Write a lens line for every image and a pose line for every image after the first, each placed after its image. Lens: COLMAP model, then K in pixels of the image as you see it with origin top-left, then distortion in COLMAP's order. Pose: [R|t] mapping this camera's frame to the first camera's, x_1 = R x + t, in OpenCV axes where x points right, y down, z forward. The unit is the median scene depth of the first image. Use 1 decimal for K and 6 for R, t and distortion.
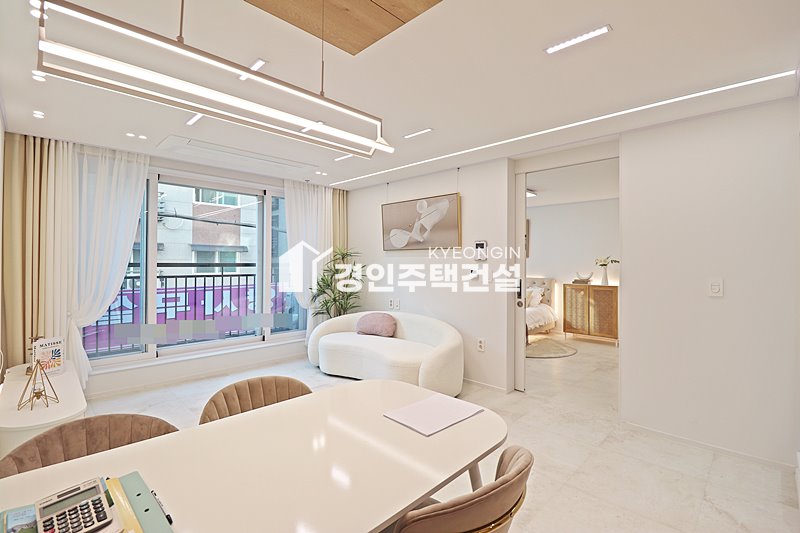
lens RADIAL K [[369.1, 0, 398.2], [0, 369.1, 263.4], [0, 0, 1]] dist [-0.007878, -0.008155]
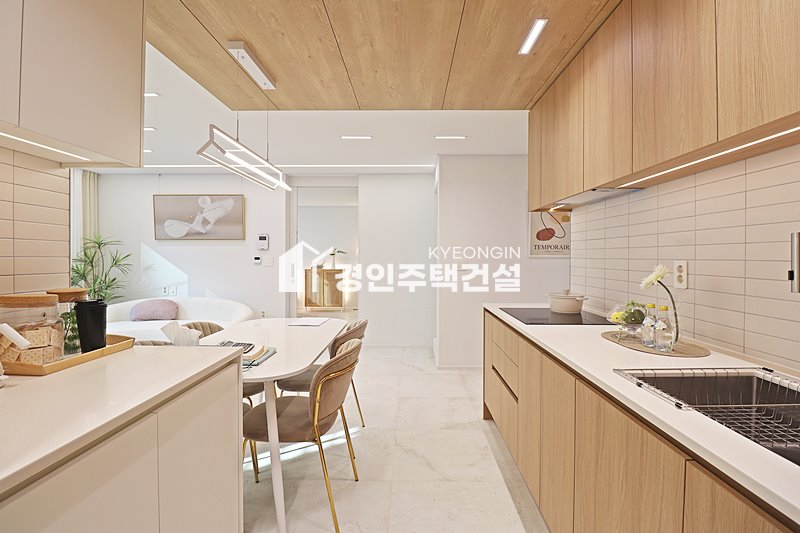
lens RADIAL K [[369.1, 0, 406.3], [0, 369.1, 257.5], [0, 0, 1]] dist [-0.007878, -0.008155]
pose [[0.716097, -0.006155, 0.697974, -0.257377], [0.004243, 0.999981, 0.004466, 0.013638], [-0.697988, -0.000237, 0.716110, -0.223533]]
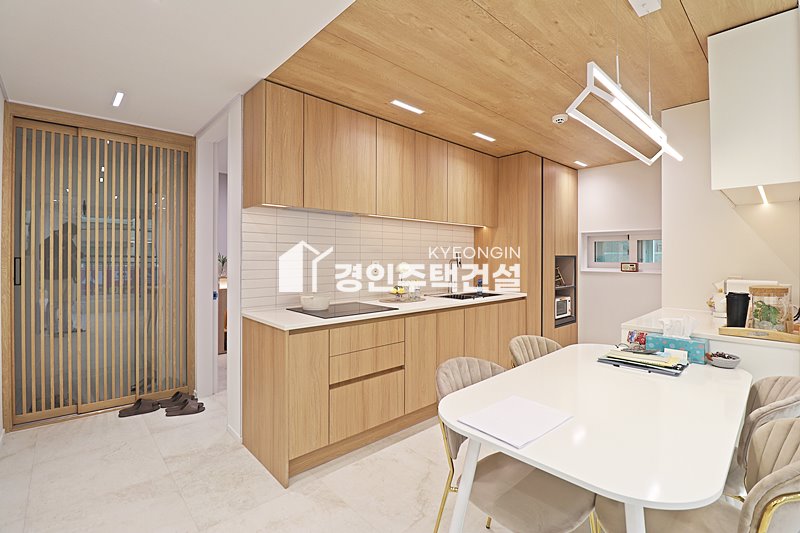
lens RADIAL K [[369.1, 0, 403.5], [0, 369.1, 257.7], [0, 0, 1]] dist [-0.007878, -0.008155]
pose [[-0.999404, -0.008177, 0.033548, 0.096397], [-0.007948, 0.999944, 0.006951, 0.008802], [-0.033603, 0.006680, -0.999413, 0.522980]]
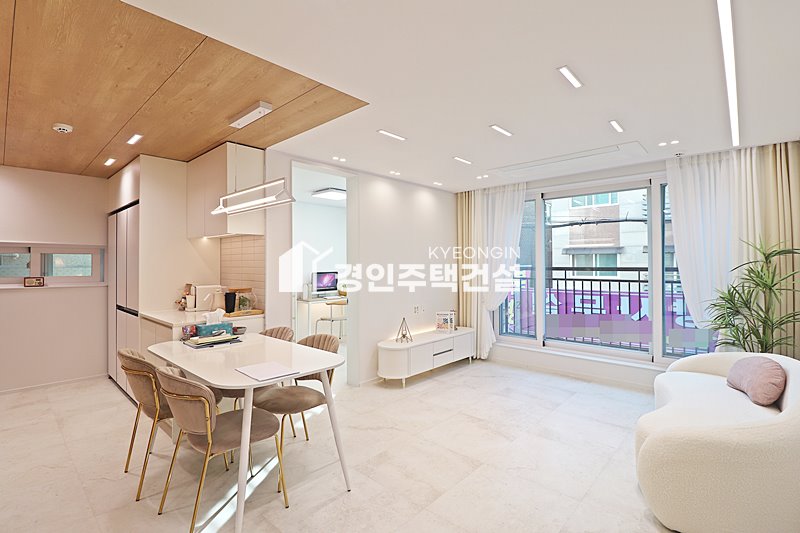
lens RADIAL K [[369.1, 0, 401.2], [0, 369.1, 259.9], [0, 0, 1]] dist [-0.007878, -0.008155]
pose [[0.043672, -0.019996, -0.998846, 0.445039], [-0.000602, 0.999799, -0.020042, -0.000696], [0.999046, 0.001476, 0.043651, 0.412402]]
